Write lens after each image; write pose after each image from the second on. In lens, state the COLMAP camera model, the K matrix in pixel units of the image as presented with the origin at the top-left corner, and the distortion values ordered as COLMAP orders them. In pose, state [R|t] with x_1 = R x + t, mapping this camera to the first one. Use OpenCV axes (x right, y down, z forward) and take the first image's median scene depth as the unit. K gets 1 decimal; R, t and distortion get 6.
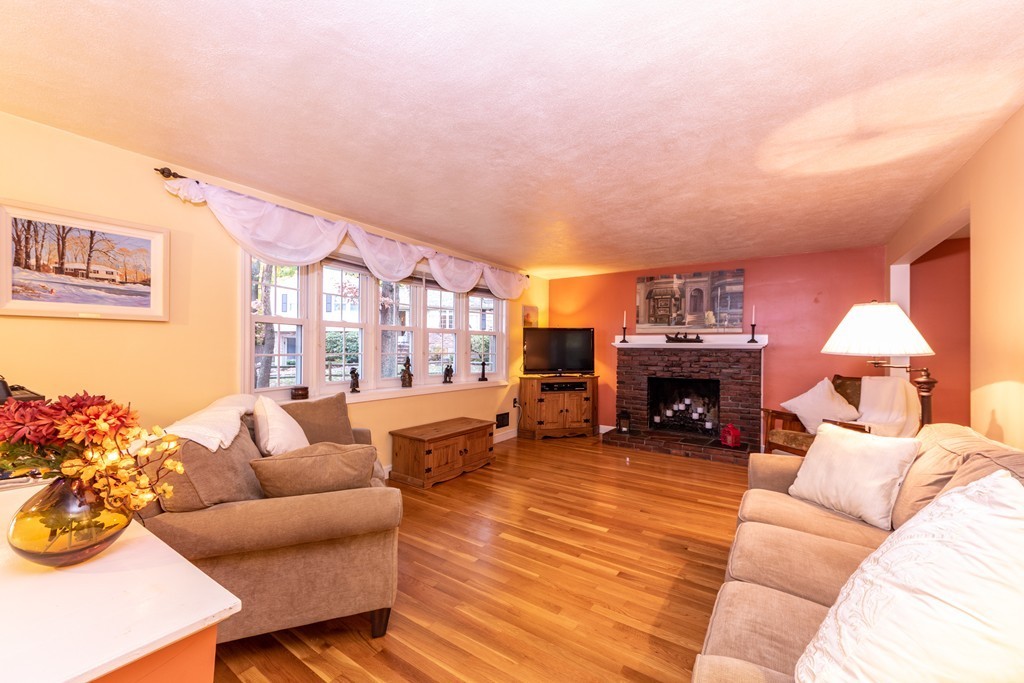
lens RADIAL K [[403.4, 0, 512.9], [0, 403.4, 350.0], [0, 0, 1]] dist [0.000719, 0.000449]
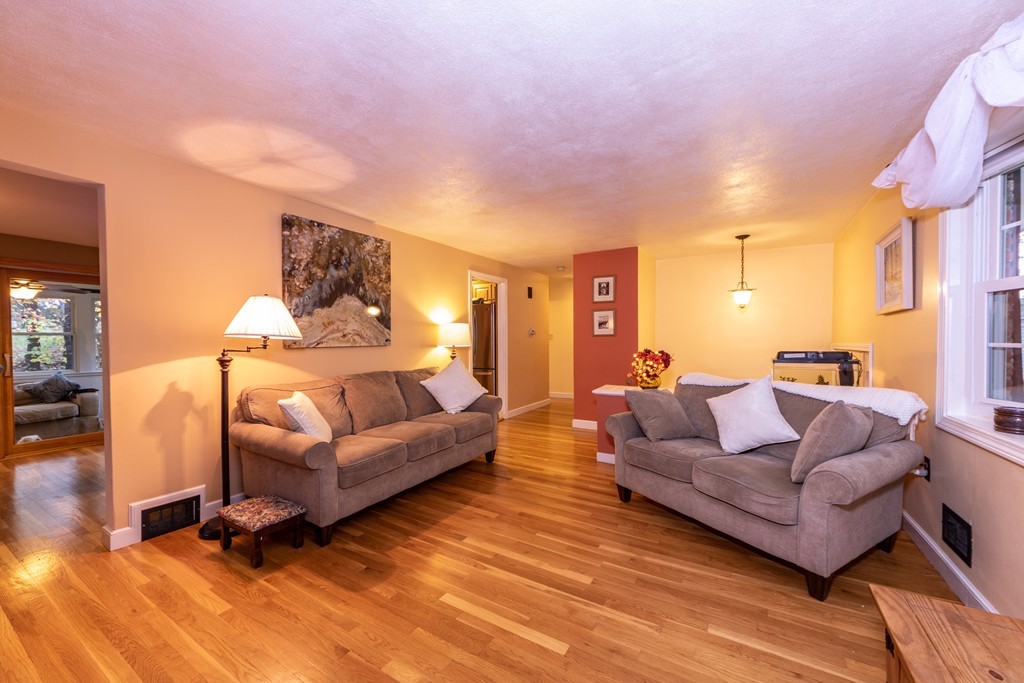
lens RADIAL K [[403.4, 0, 512.9], [0, 403.4, 350.0], [0, 0, 1]] dist [0.000719, 0.000449]
pose [[-0.998528, -0.004651, -0.054046, 0.175056], [-0.005764, 0.999774, 0.020453, 0.012701], [0.053938, 0.020734, -0.998329, 1.919017]]
